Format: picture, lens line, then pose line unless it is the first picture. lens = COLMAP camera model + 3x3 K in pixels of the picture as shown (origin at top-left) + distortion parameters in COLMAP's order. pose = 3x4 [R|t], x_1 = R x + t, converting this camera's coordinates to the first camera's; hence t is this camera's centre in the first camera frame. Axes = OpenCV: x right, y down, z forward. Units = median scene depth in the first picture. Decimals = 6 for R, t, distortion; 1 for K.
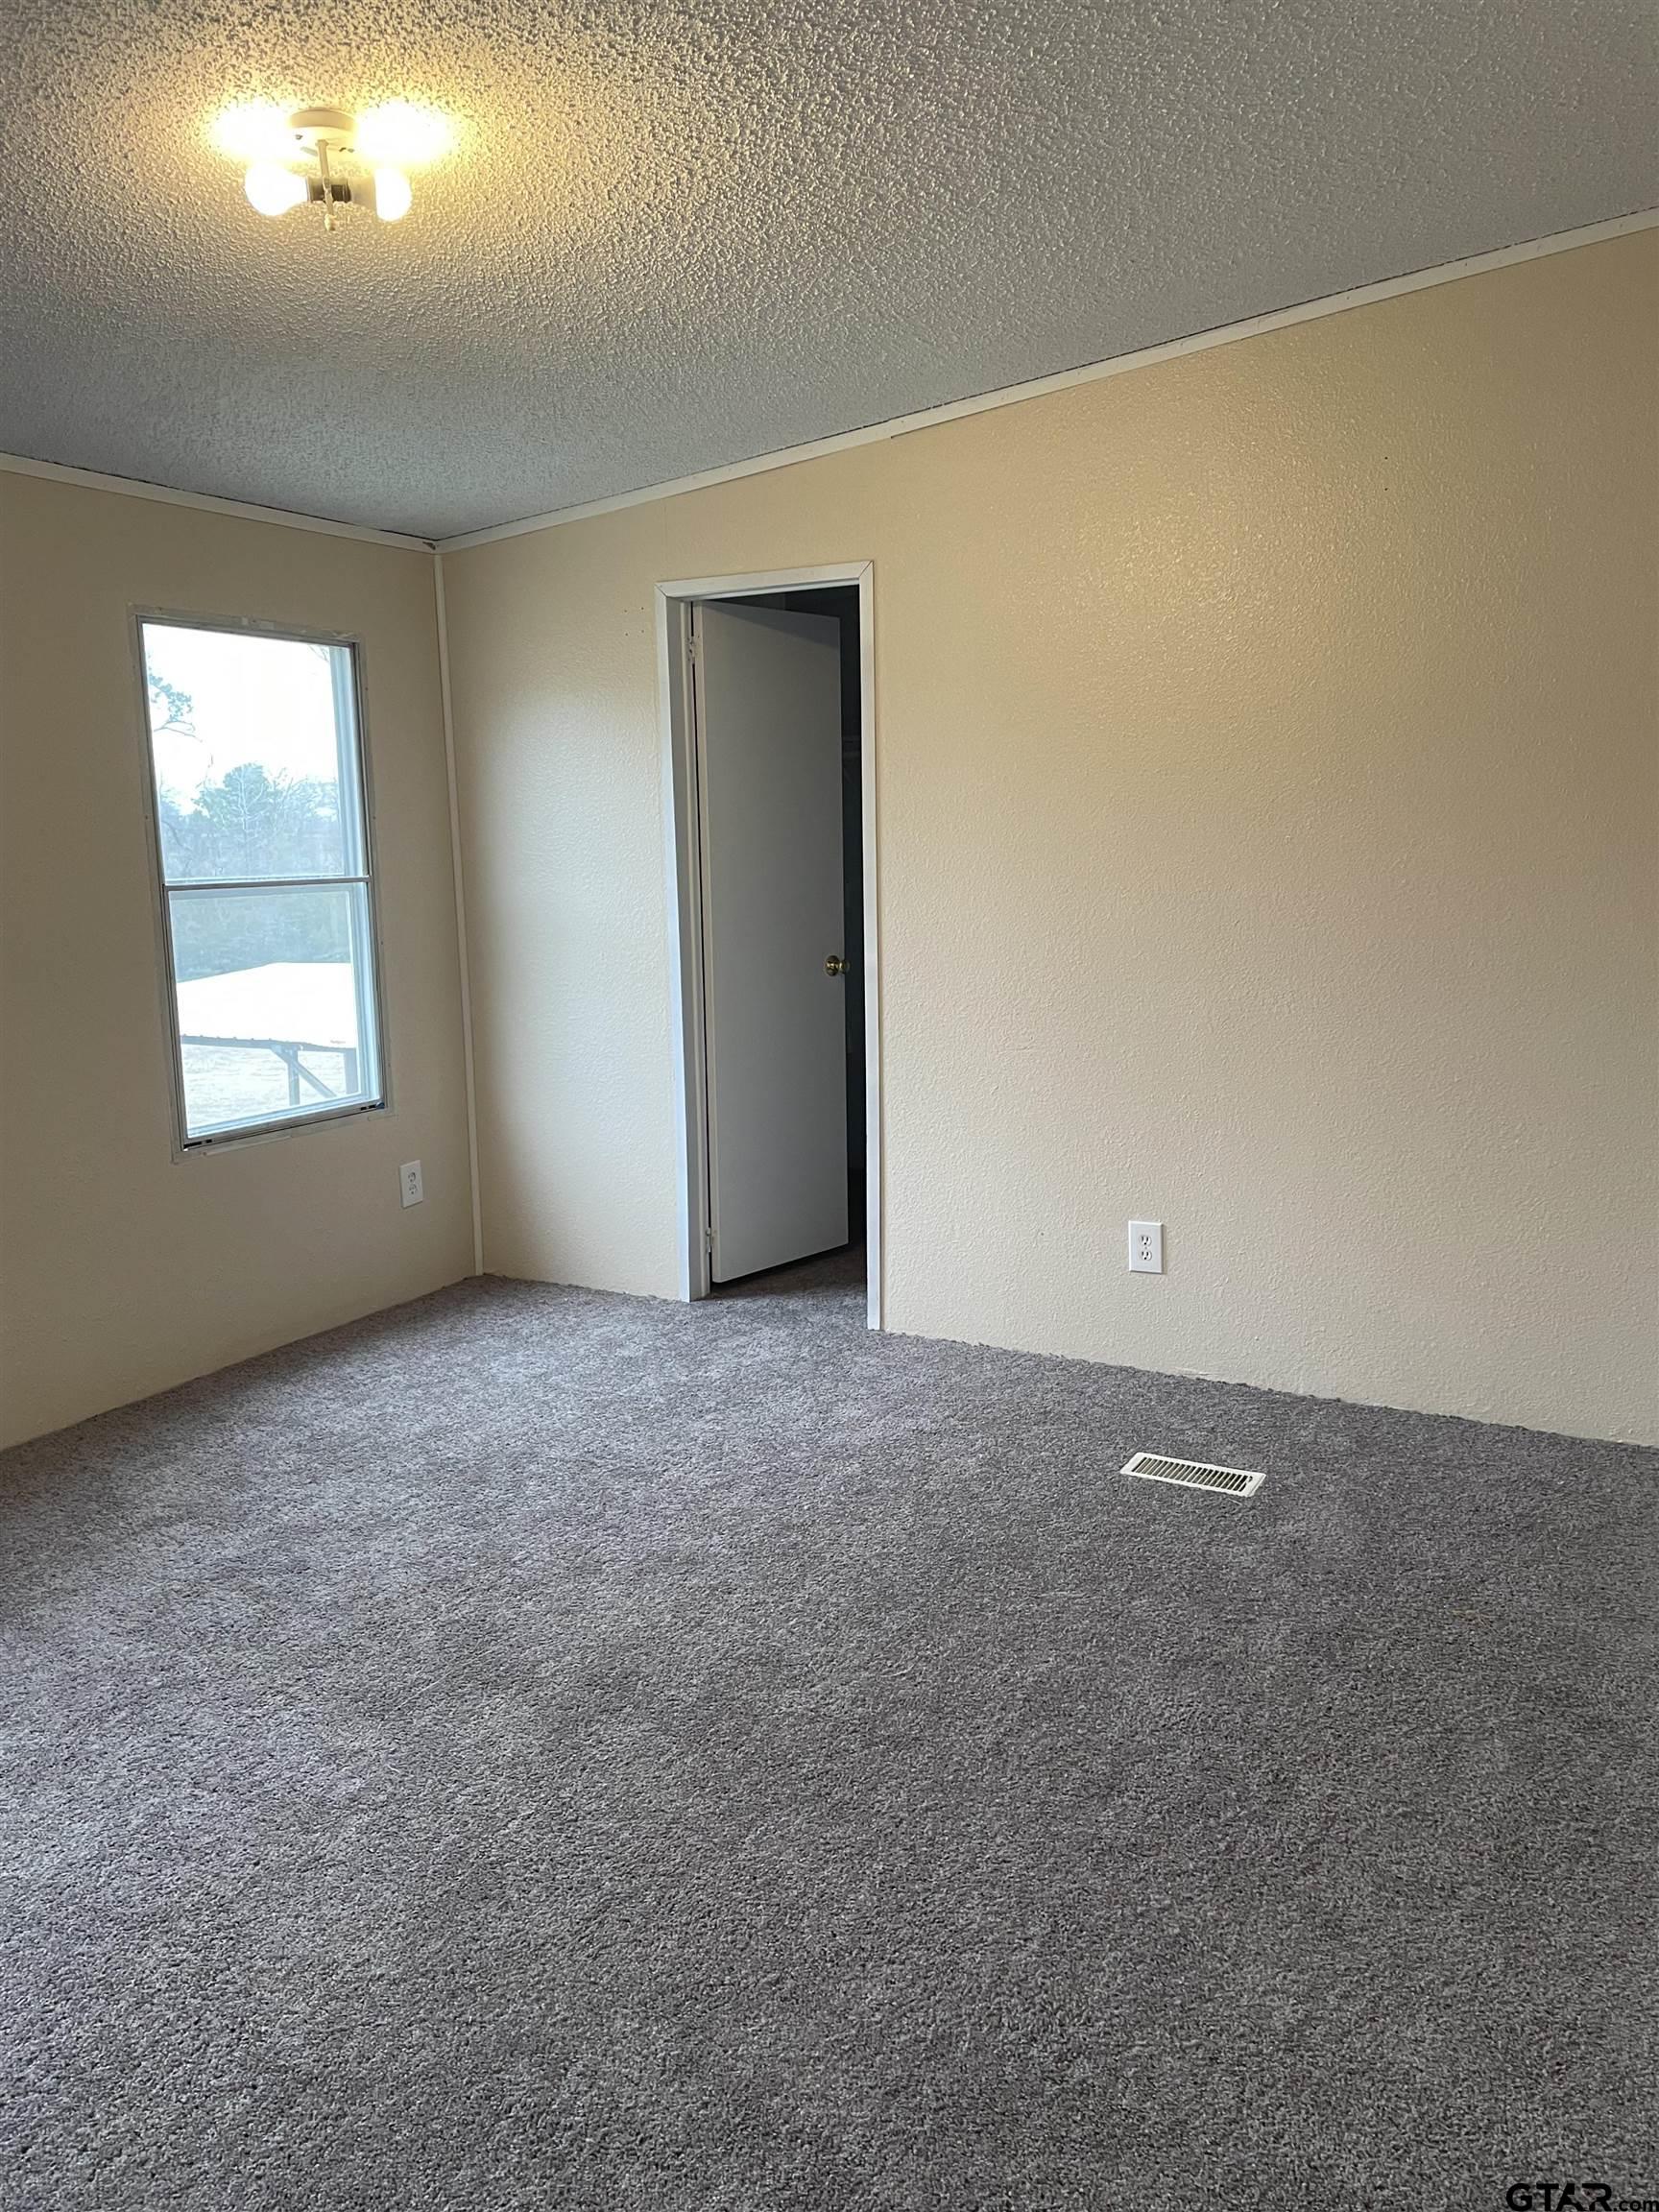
lens RADIAL K [[1638.5, 0, 841.9], [0, 1638.5, 1103.9], [0, 0, 1]] dist [0.089942, -0.108574]
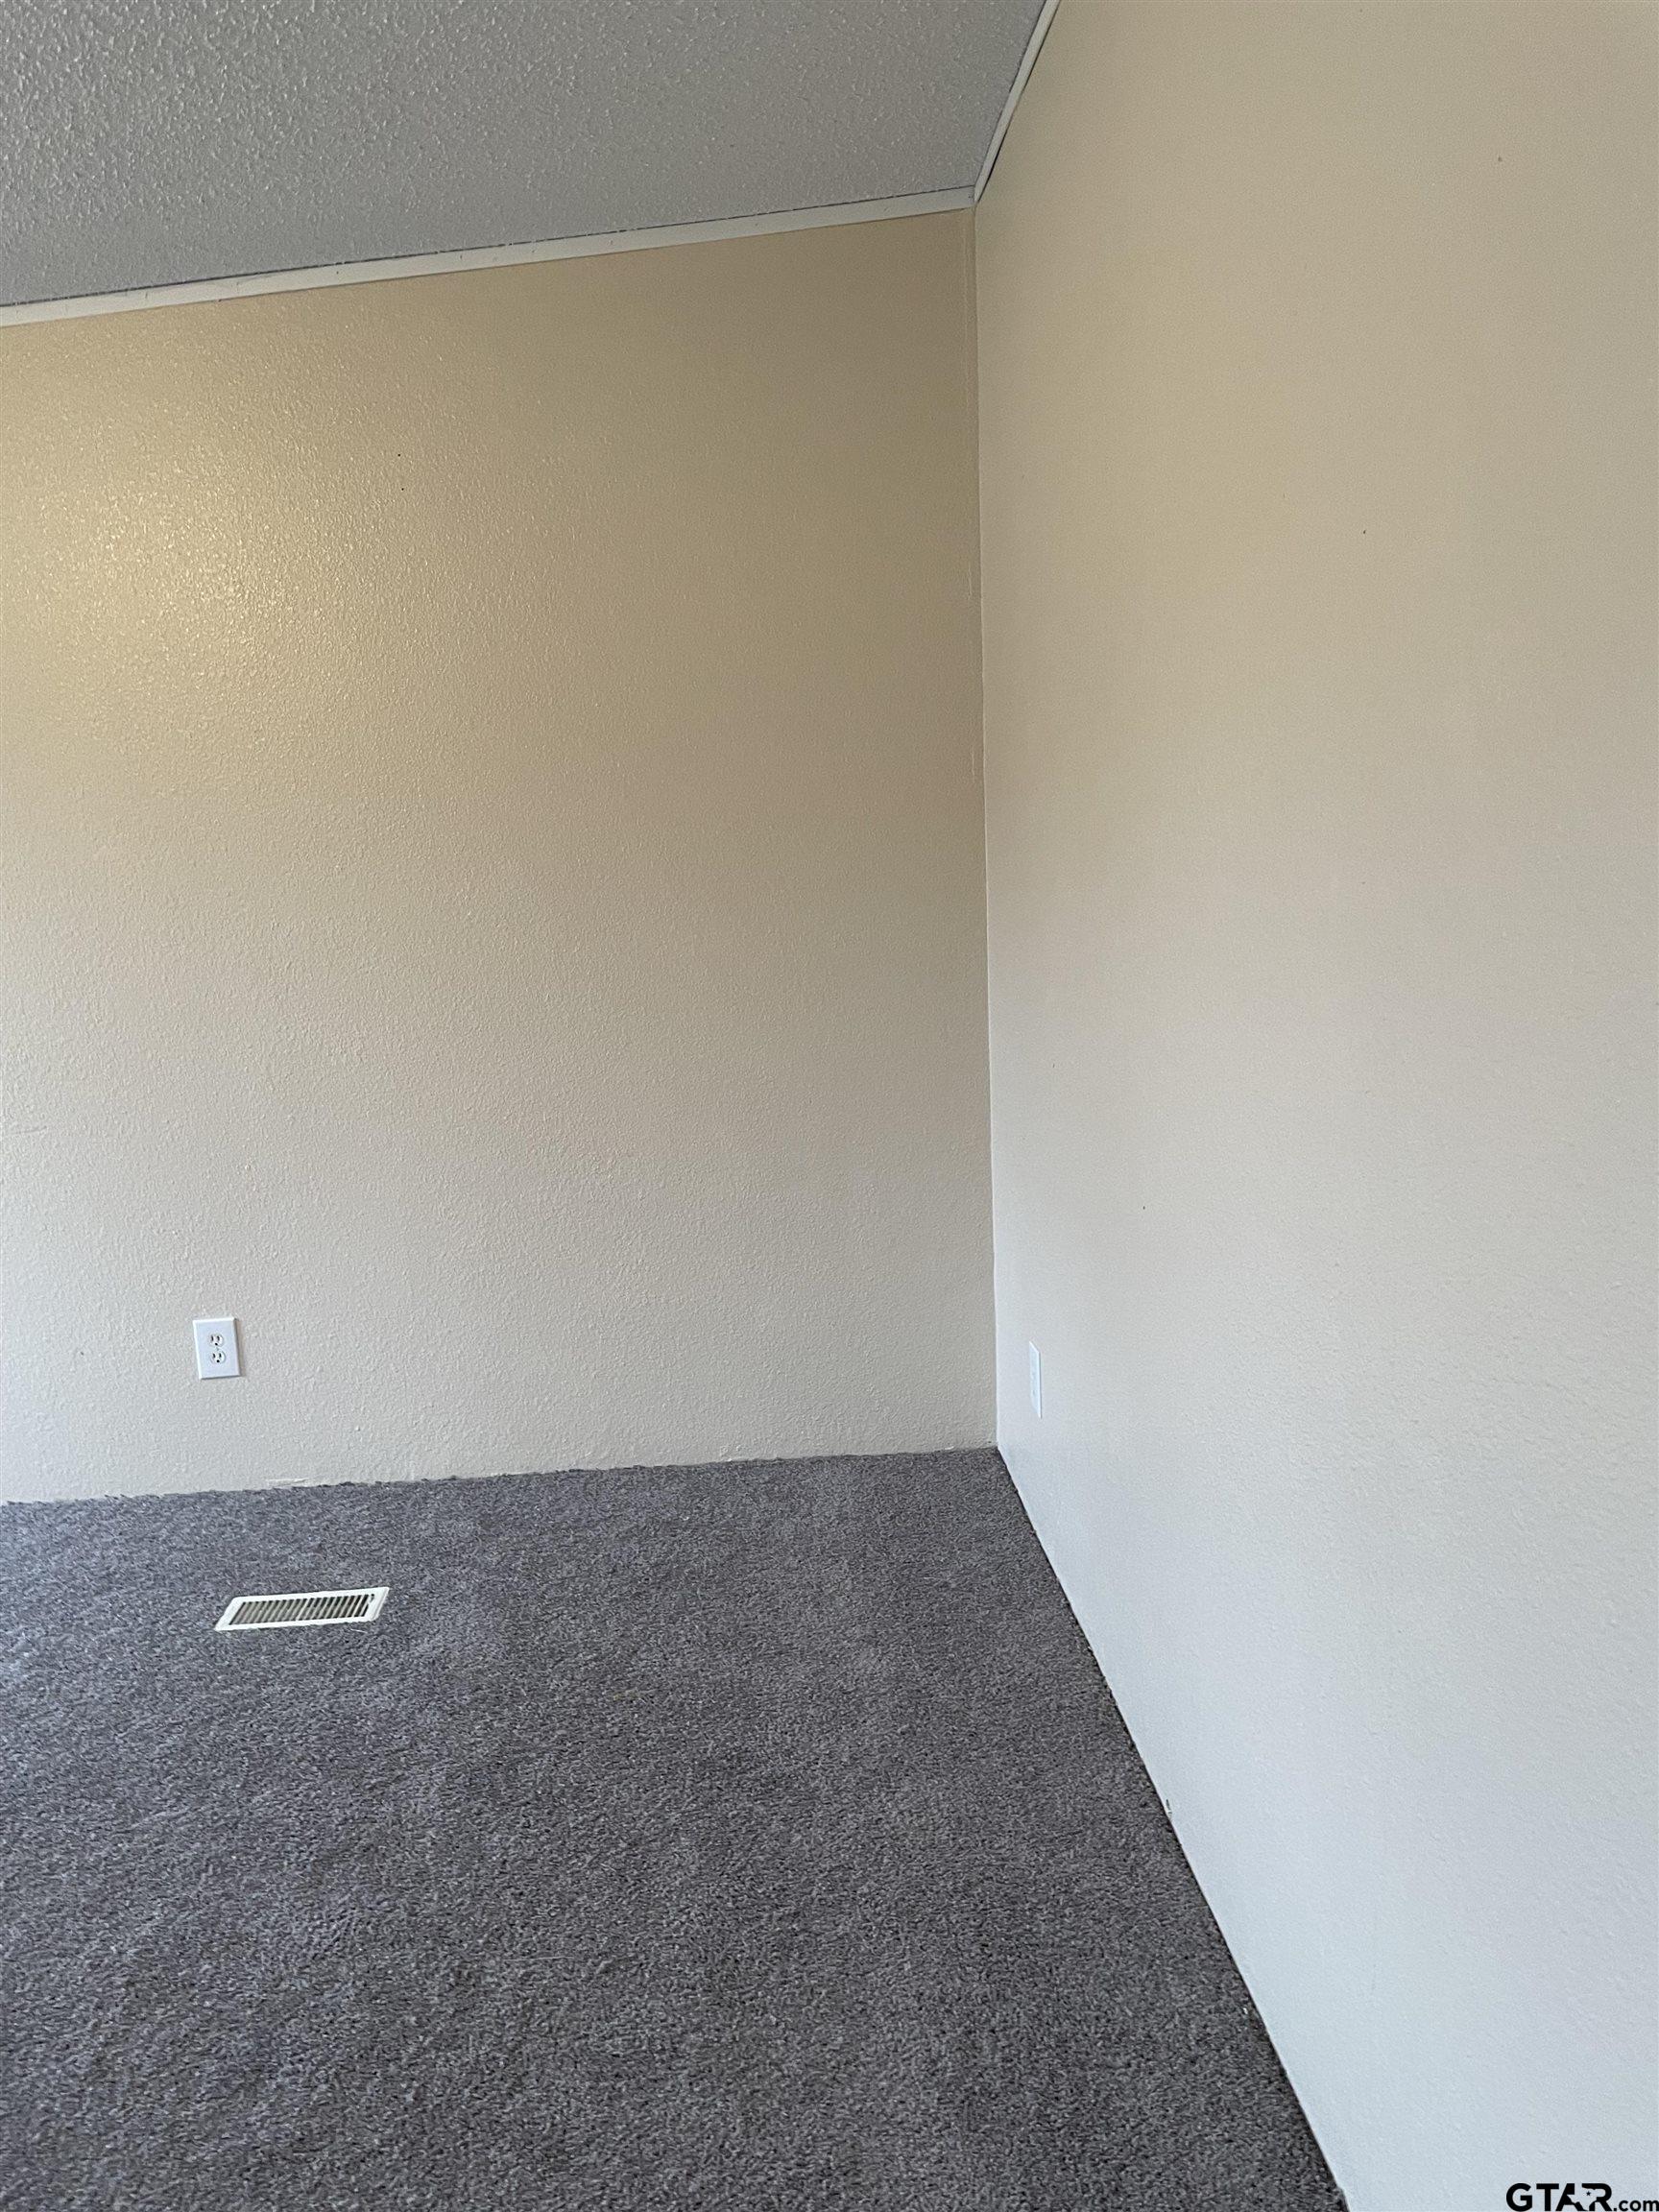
lens RADIAL K [[1638.5, 0, 820.2], [0, 1638.5, 1083.6], [0, 0, 1]] dist [0.089942, -0.108574]
pose [[0.843099, -0.087949, 0.530517, 0.007151], [0.106042, 0.994355, -0.003678, -0.017775], [-0.527199, 0.059358, 0.847666, 0.142520]]
